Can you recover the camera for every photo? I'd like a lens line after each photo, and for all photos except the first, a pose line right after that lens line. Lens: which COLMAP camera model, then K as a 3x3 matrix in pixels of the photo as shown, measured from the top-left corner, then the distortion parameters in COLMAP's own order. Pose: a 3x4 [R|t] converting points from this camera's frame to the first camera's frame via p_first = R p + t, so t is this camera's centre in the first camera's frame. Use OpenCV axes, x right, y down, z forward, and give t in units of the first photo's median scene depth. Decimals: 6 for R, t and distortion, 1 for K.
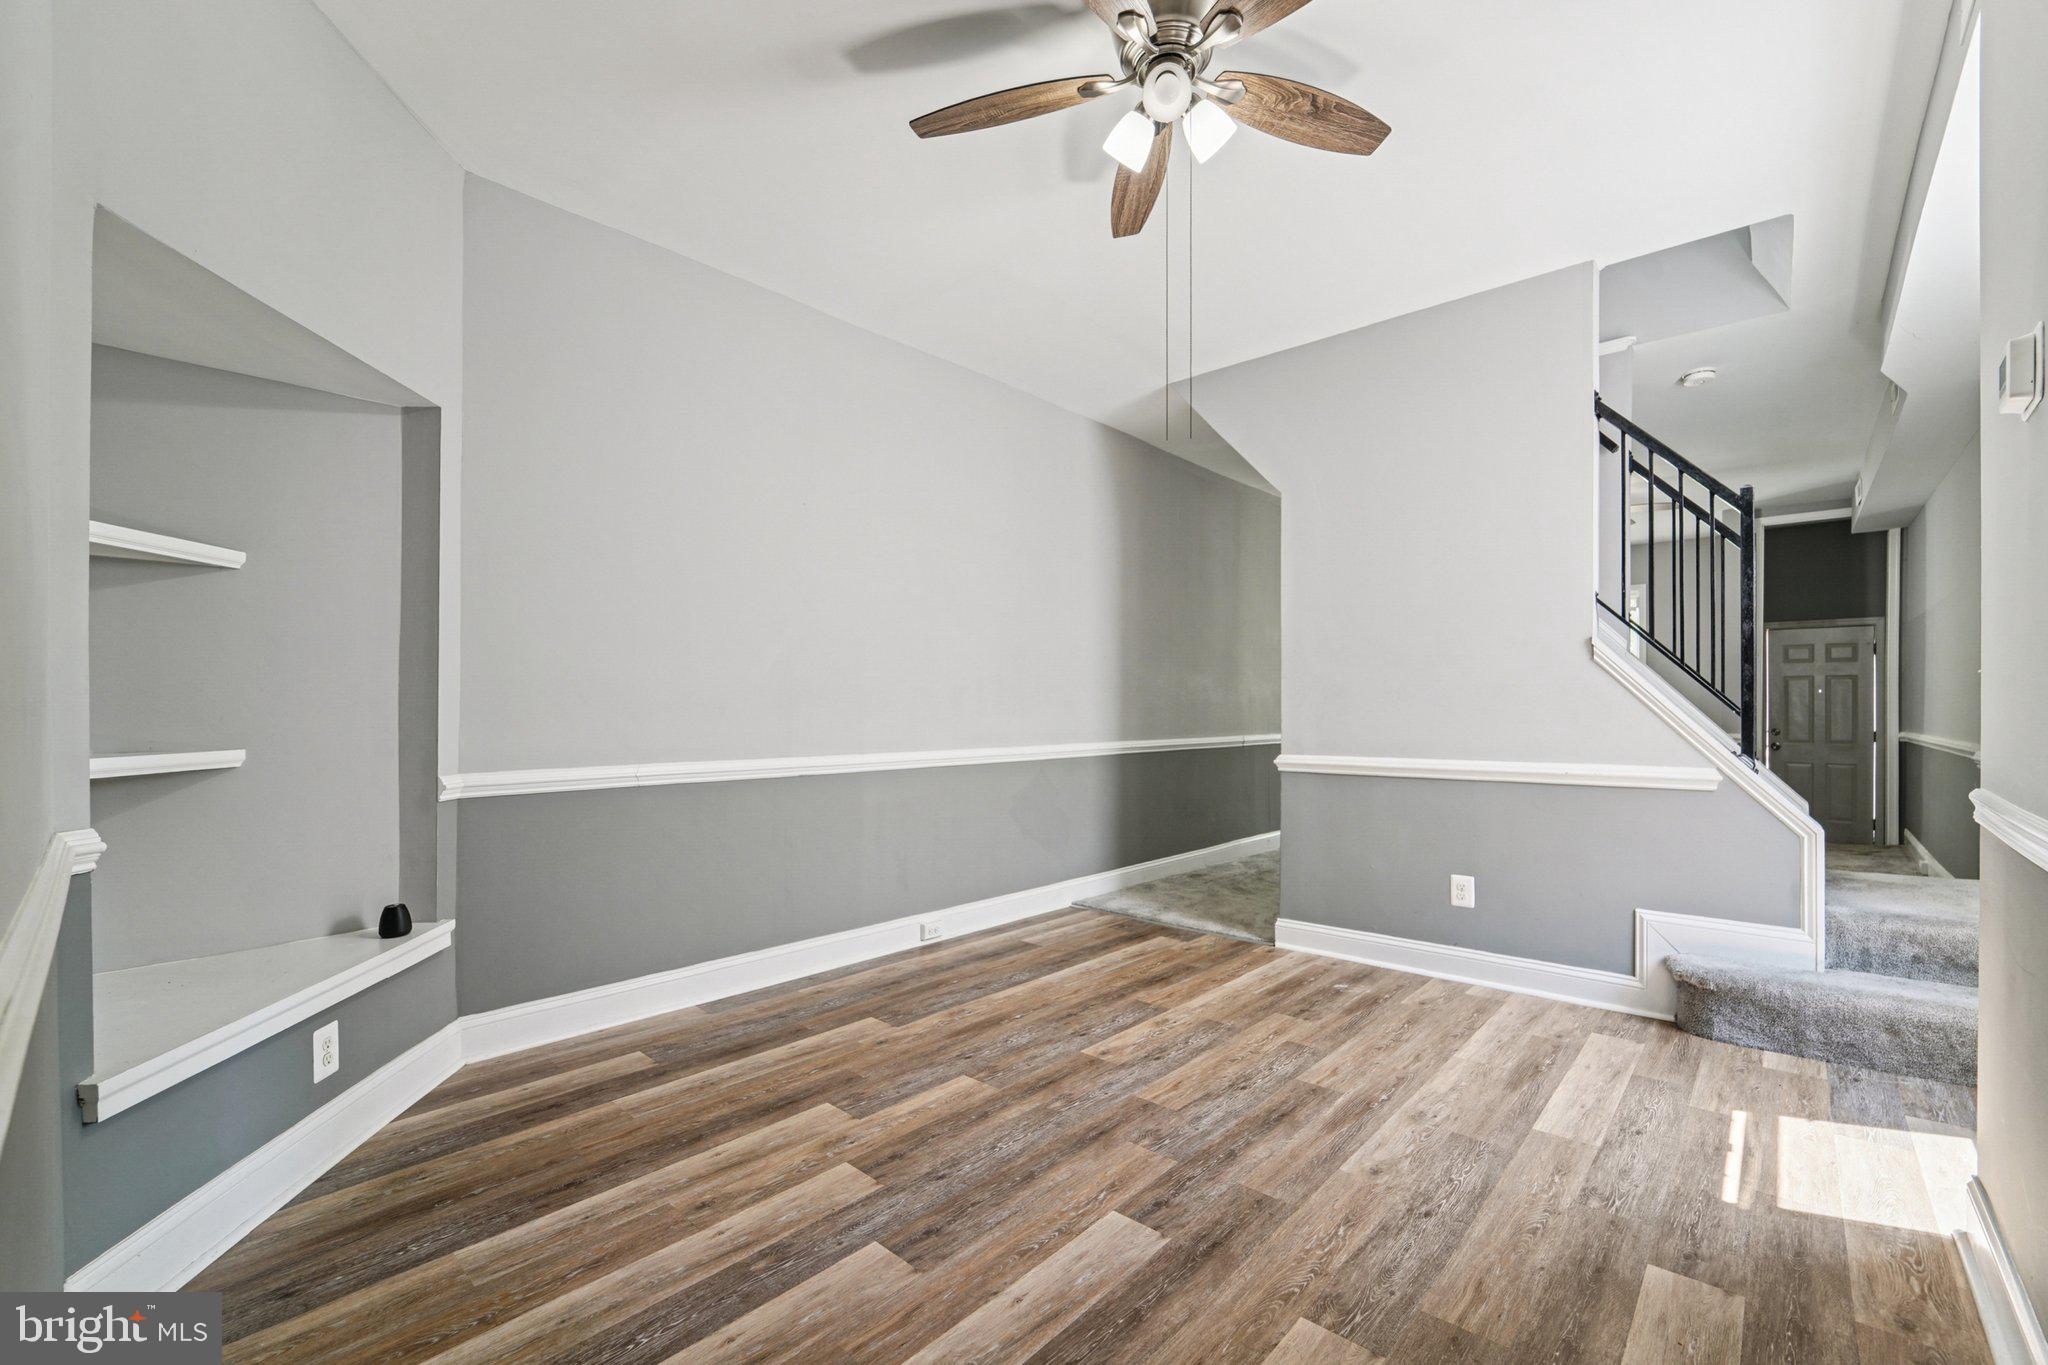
lens RADIAL K [[862.7, 0, 1024.1], [0, 862.7, 716.1], [0, 0, 1]] dist [-0.000334, -0.000197]
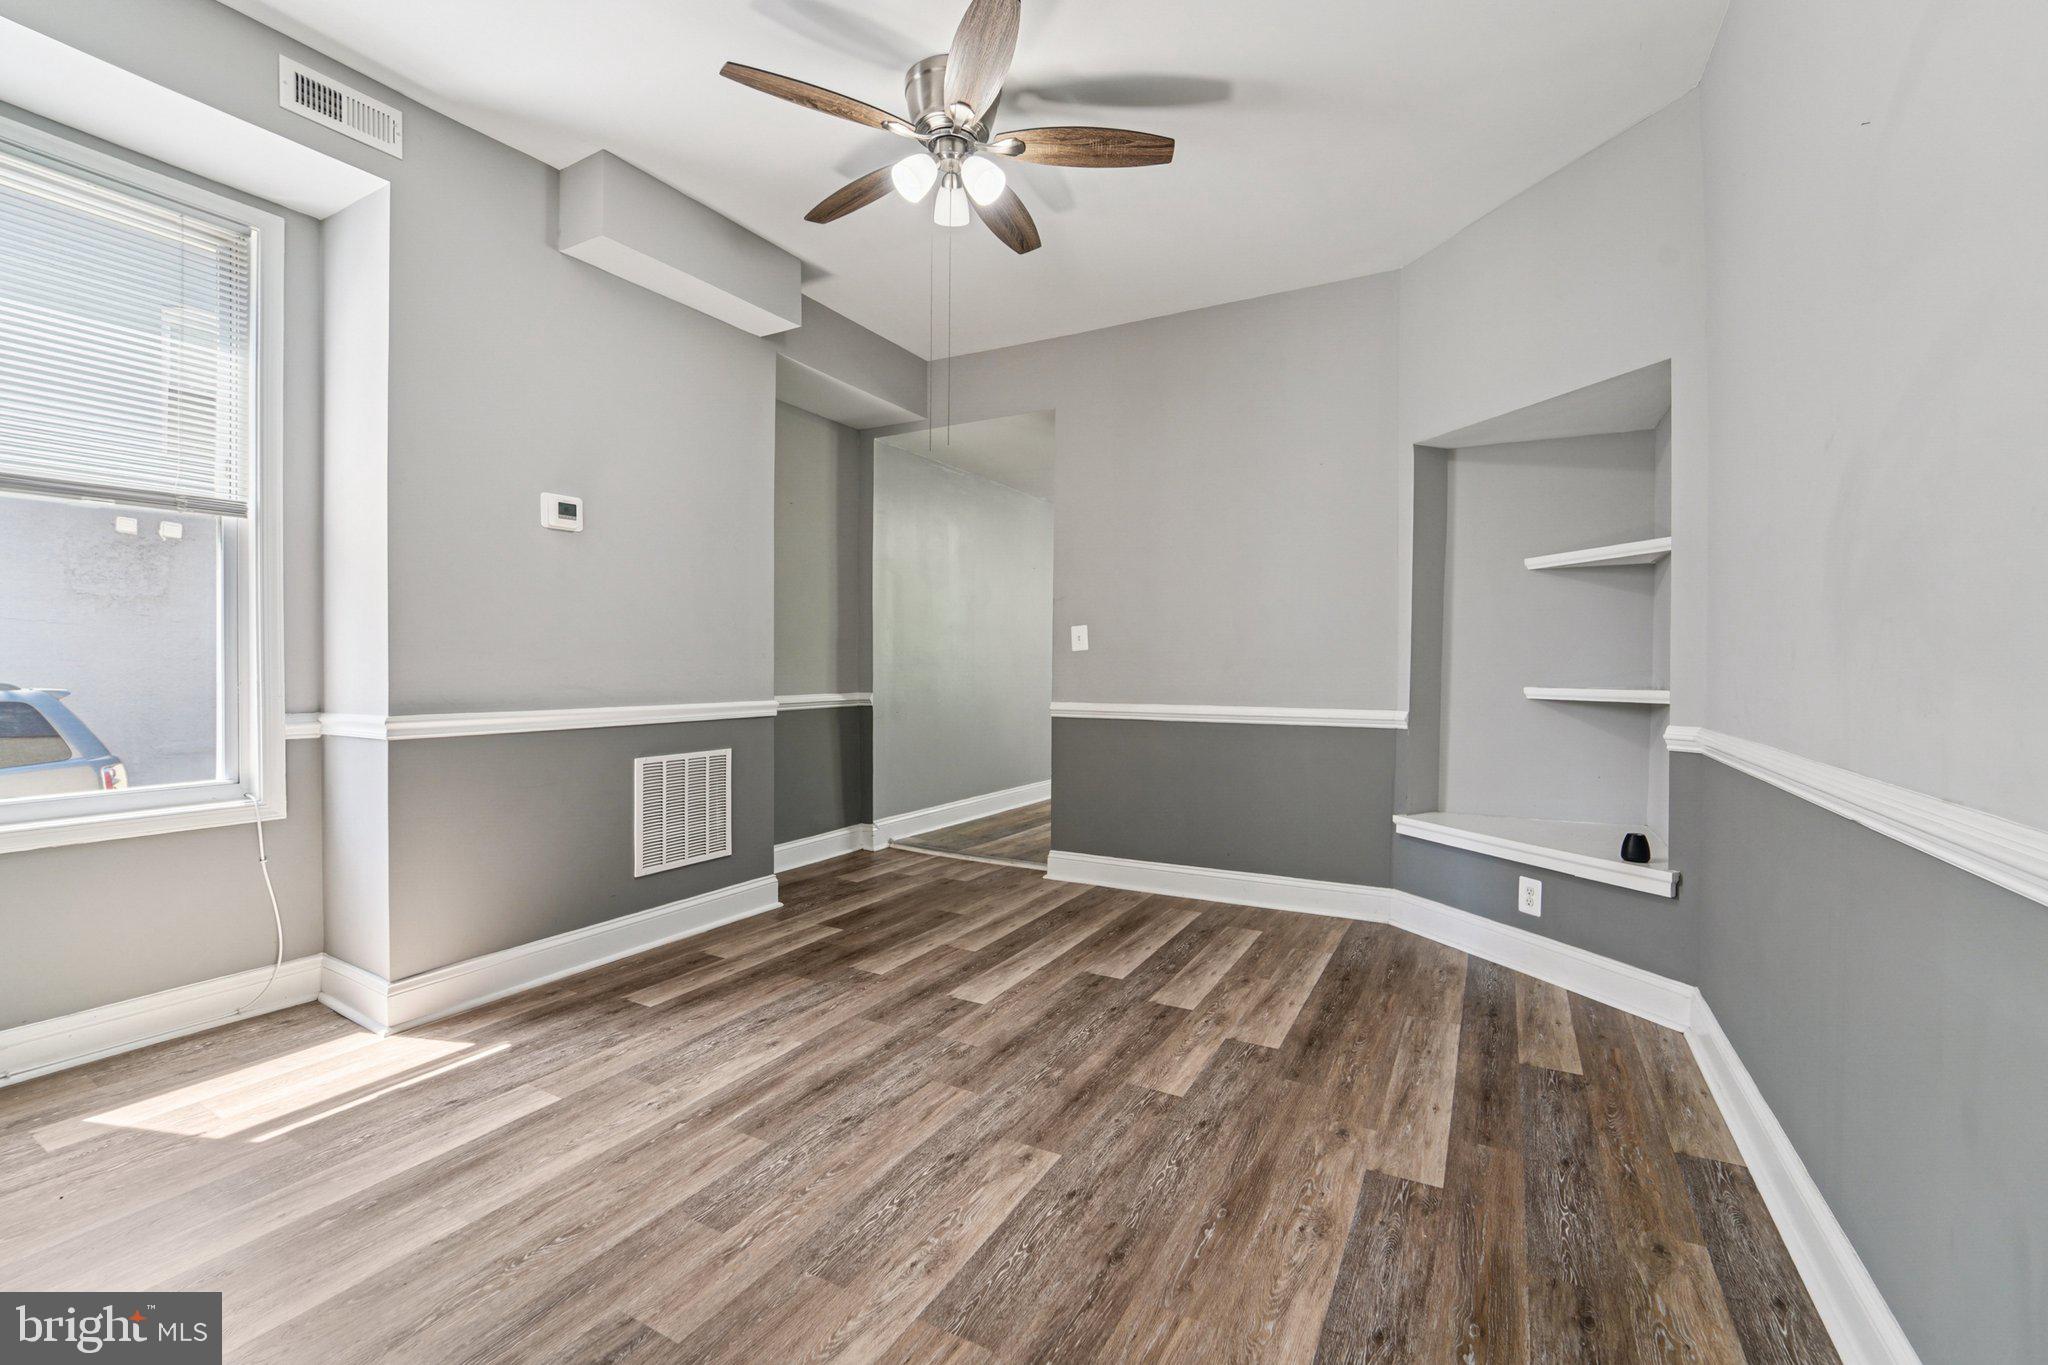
lens RADIAL K [[858.5, 0, 1024.0], [0, 858.5, 682.5], [0, 0, 1]] dist [0.000610, 0.000036]
pose [[-0.974748, 0.006513, -0.223213, 0.289661], [0.001149, 0.999708, 0.024153, -0.003401], [0.223305, 0.023286, -0.974470, 1.957572]]
